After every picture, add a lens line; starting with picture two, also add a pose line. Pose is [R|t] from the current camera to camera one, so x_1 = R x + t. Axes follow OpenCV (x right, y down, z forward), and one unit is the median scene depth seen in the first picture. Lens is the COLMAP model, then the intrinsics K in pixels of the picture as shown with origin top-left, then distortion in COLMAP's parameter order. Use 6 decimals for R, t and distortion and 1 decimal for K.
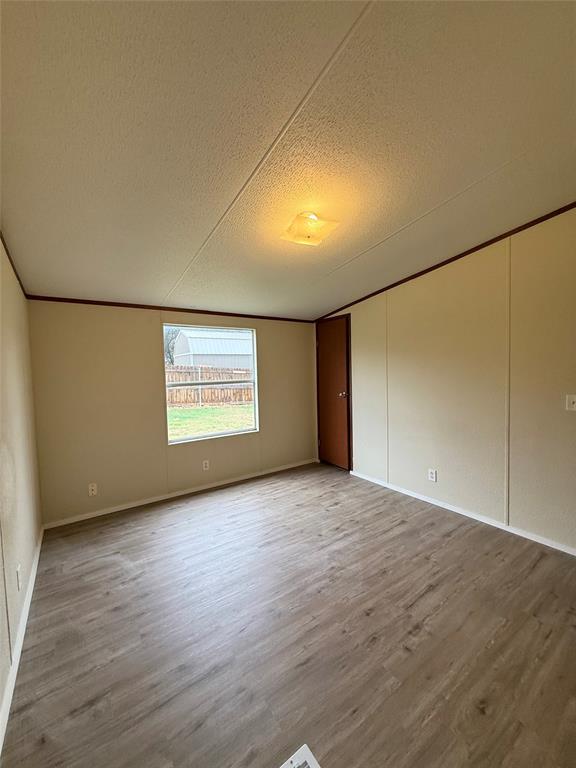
lens RADIAL K [[304.9, 0, 289.4], [0, 304.9, 385.9], [0, 0, 1]] dist [-0.000249, -0.000326]
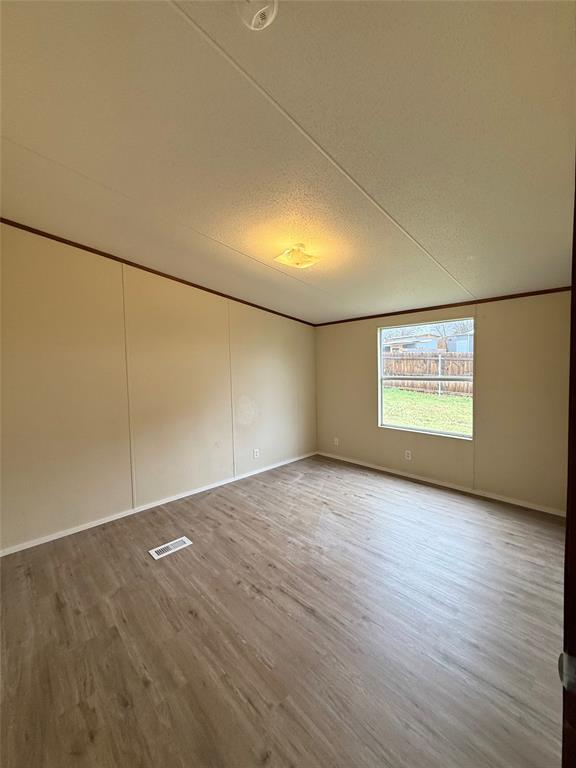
lens RADIAL K [[304.9, 0, 290.3], [0, 304.9, 385.5], [0, 0, 1]] dist [-0.000249, -0.000326]
pose [[0.154094, 0.078337, -0.984946, 0.922422], [-0.040785, 0.996507, 0.072875, -0.060386], [0.987214, 0.028941, 0.156751, 0.543231]]
